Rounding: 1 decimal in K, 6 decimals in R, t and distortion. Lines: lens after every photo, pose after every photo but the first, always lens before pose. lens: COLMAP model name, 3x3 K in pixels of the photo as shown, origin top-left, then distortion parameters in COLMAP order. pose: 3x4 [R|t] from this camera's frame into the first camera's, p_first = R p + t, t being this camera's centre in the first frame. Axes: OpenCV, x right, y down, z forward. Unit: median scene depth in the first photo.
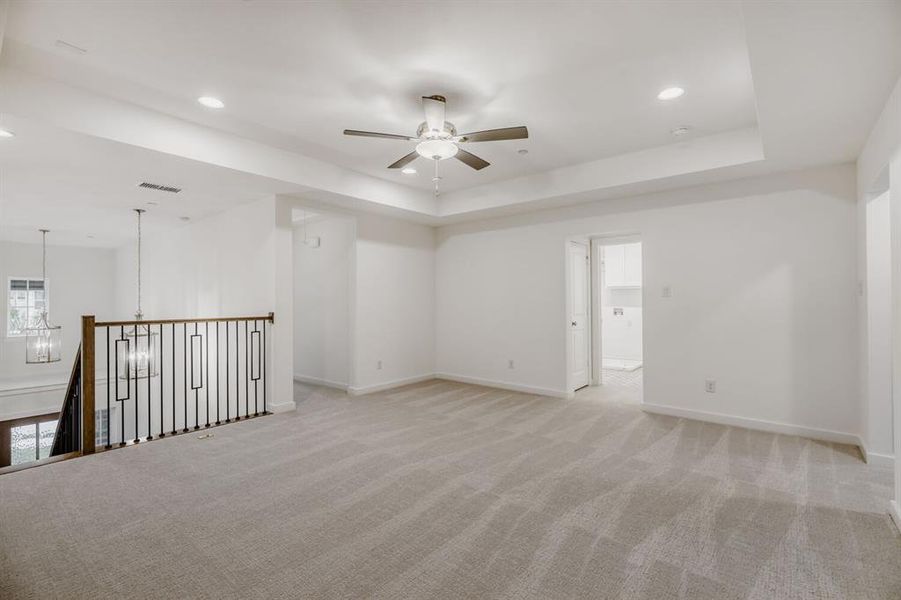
lens RADIAL K [[409.1, 0, 454.1], [0, 409.1, 299.8], [0, 0, 1]] dist [0.000486, 0.000107]
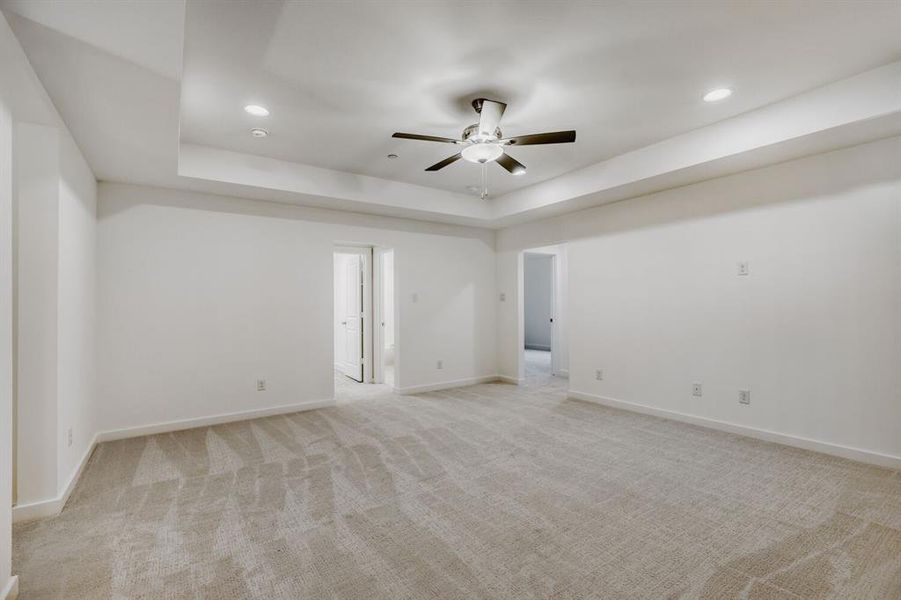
lens RADIAL K [[404.8, 0, 446.5], [0, 404.8, 312.1], [0, 0, 1]] dist [-0.001604, -0.000003]
pose [[0.288415, -0.025136, 0.957176, -0.833204], [0.013365, 0.999664, 0.022224, -0.002439], [-0.957412, 0.006383, 0.288654, 0.657442]]
